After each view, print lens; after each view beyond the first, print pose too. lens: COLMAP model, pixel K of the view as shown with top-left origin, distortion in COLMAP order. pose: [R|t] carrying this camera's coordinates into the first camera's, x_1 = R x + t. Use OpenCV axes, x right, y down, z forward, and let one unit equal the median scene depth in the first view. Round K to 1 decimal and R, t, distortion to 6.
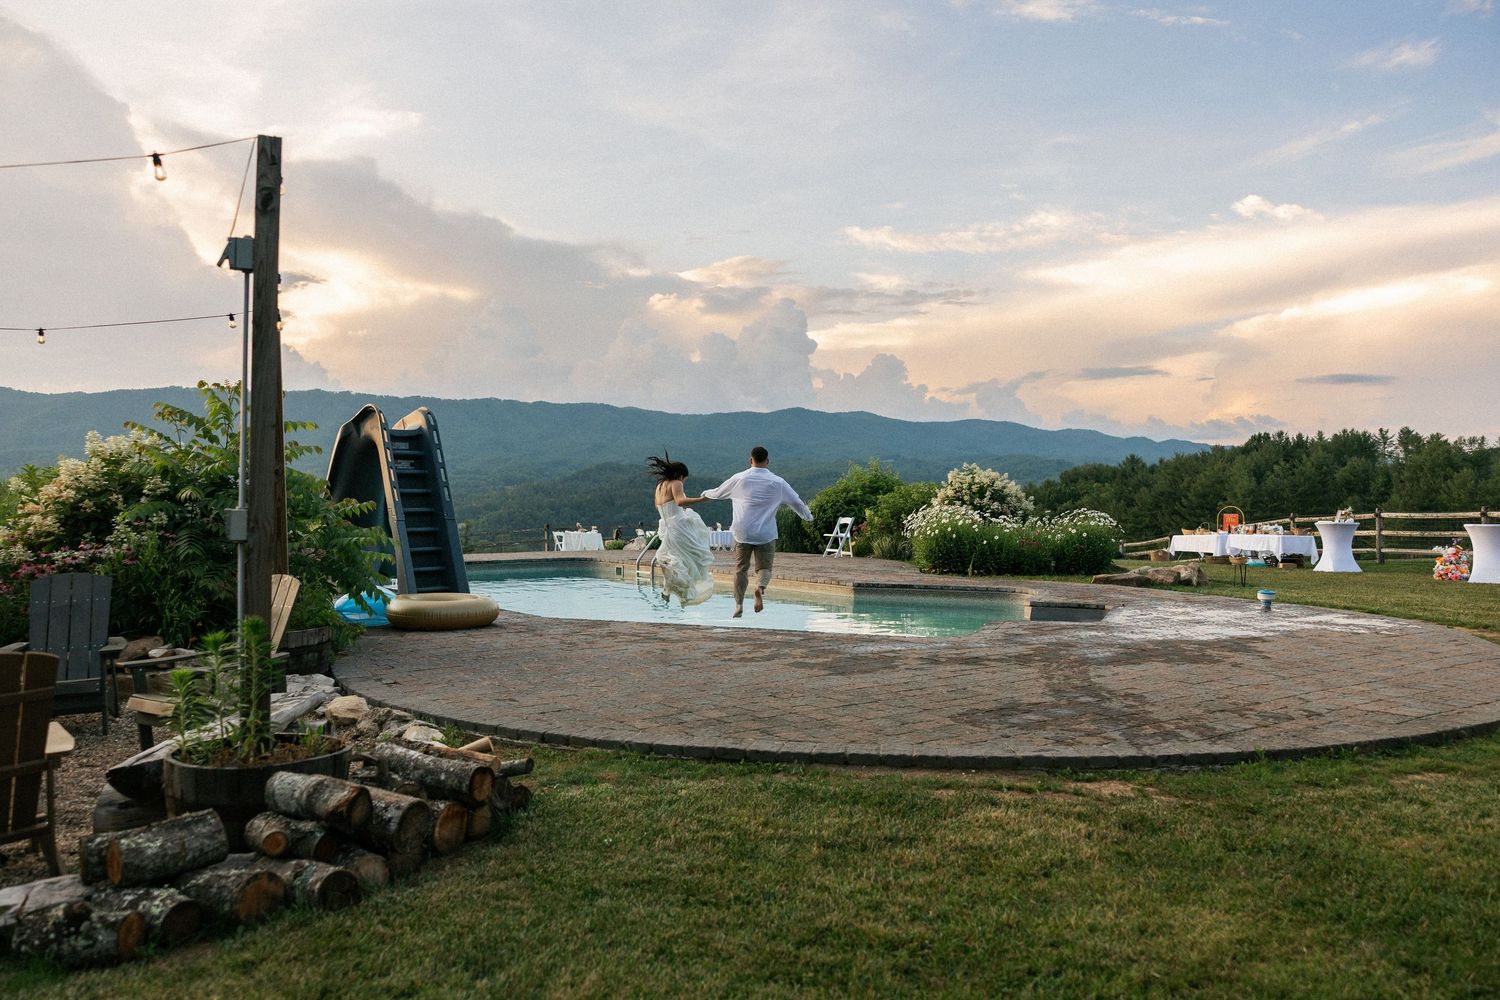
lens RADIAL K [[1962.3, 0, 750.0], [0, 1962.3, 500.0], [0, 0, 1]] dist [0.001315, 0.000057]
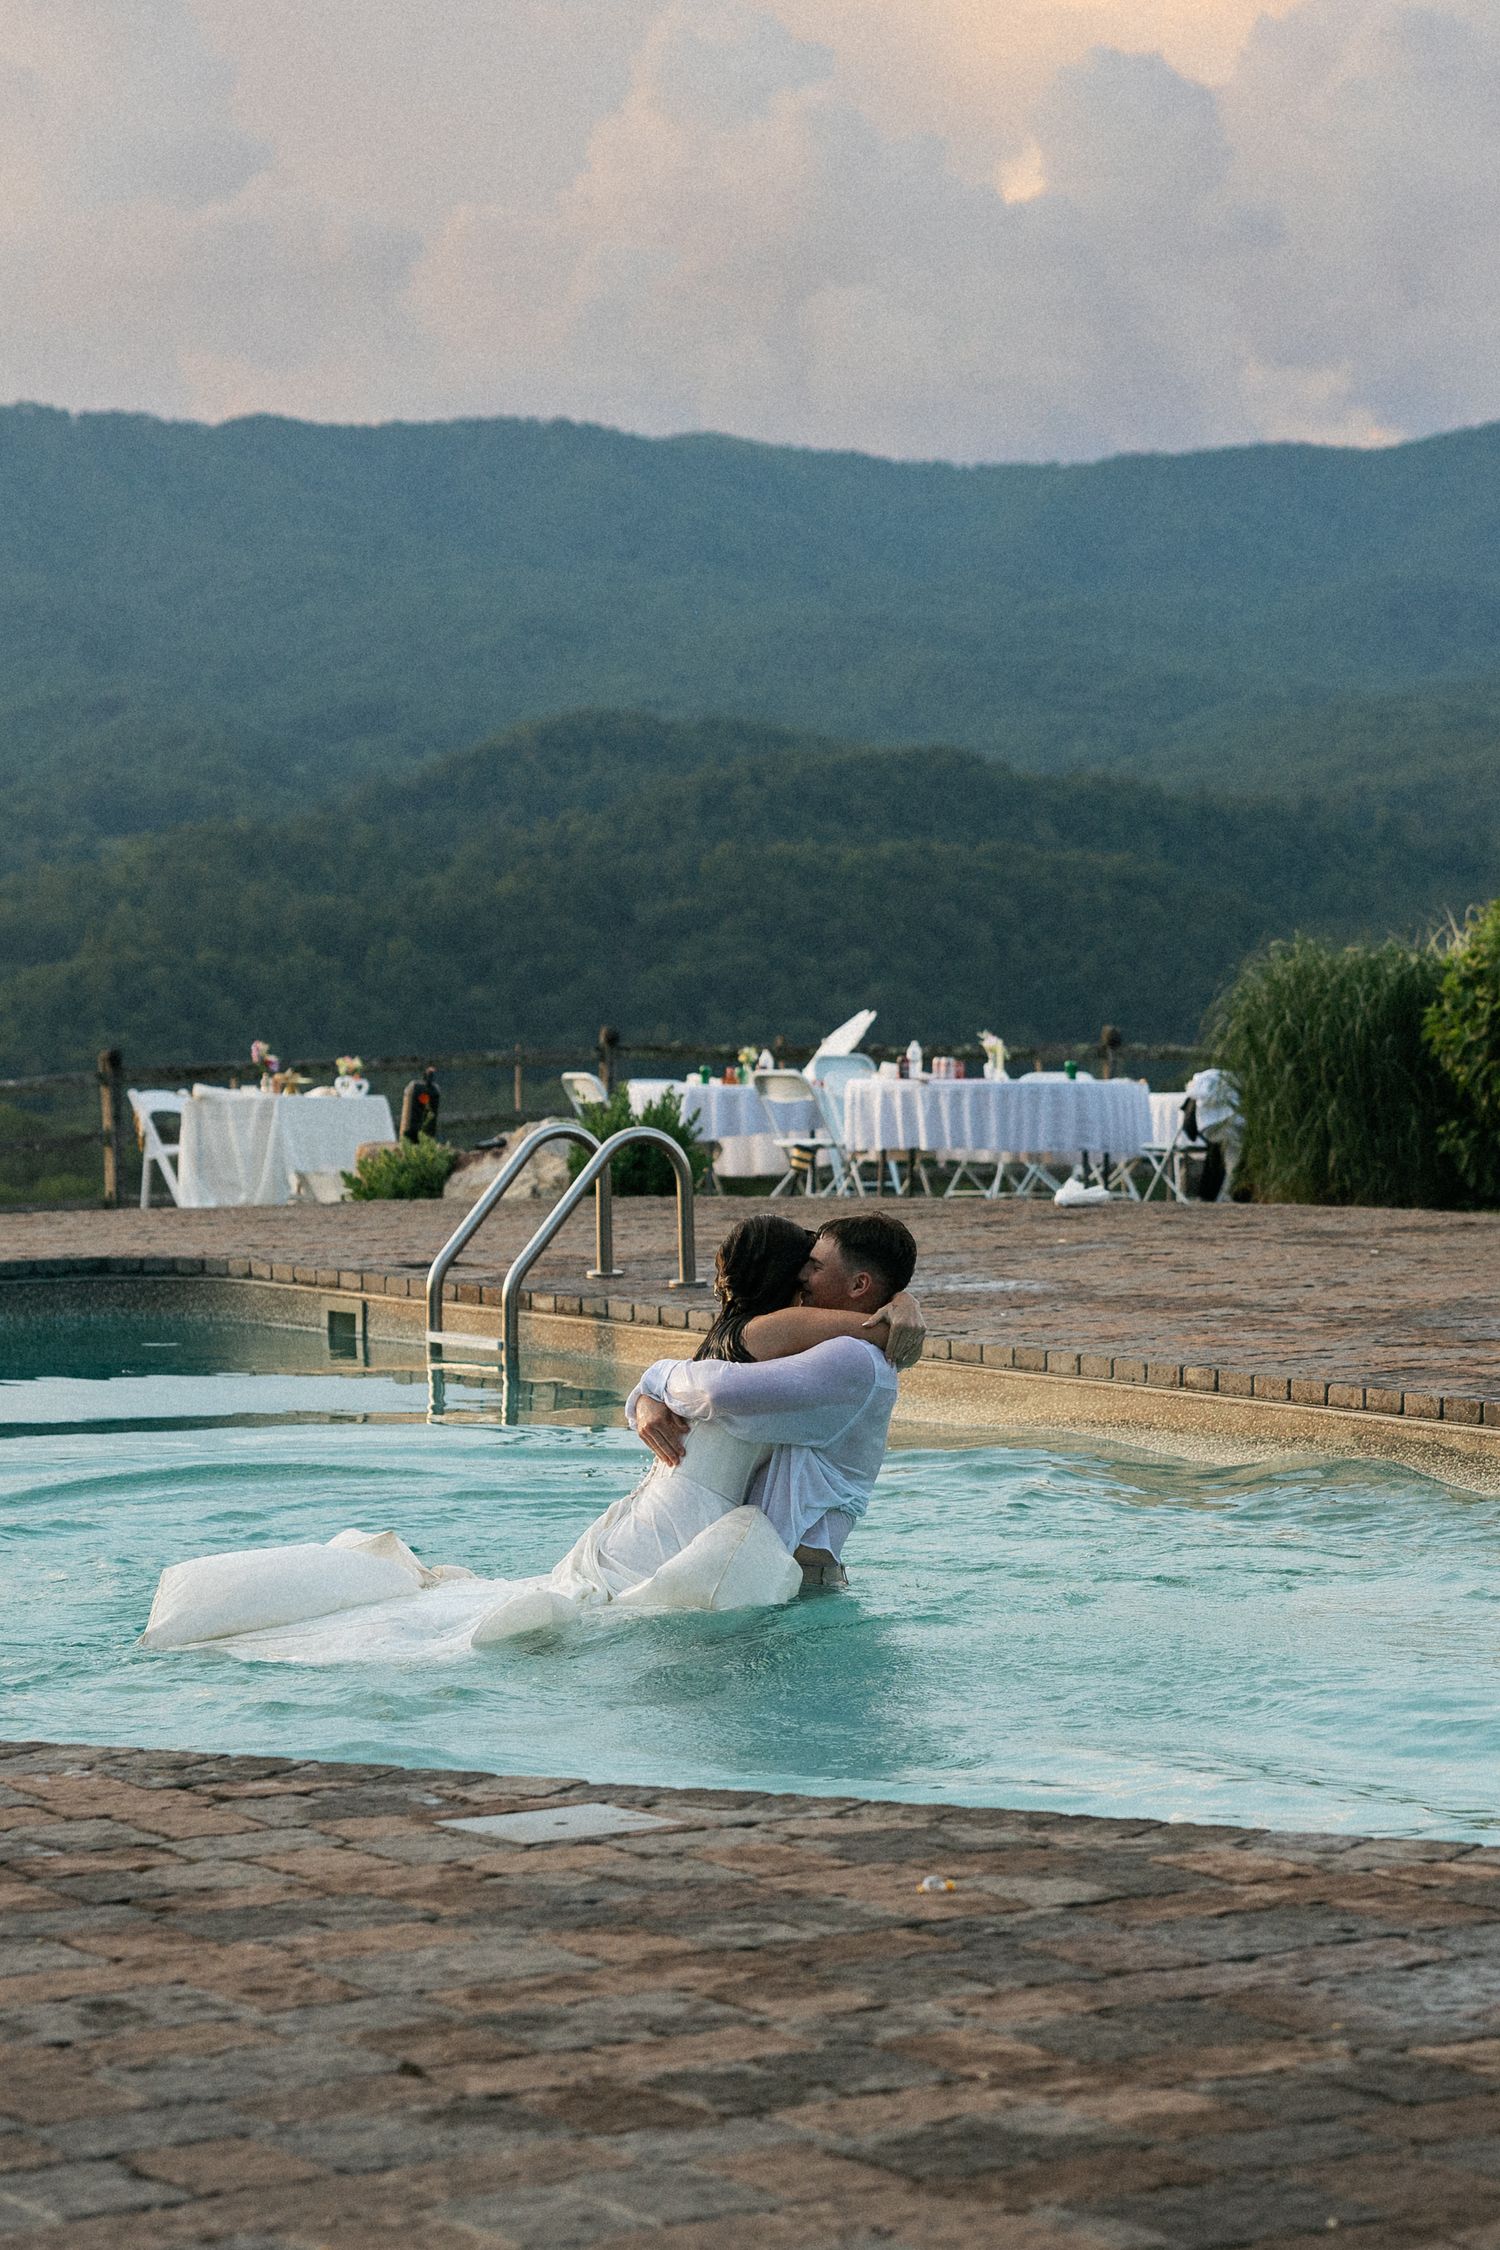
lens RADIAL K [[8015.0, 0, 750.0], [0, 8015.0, 1125.0], [0, 0, 1]] dist [0.032475, 1.557728]
pose [[0.994200, -0.013302, -0.106717, 0.030842], [0.016933, 0.999306, 0.033190, -0.003885], [0.106201, -0.034804, 0.993735, 0.181450]]
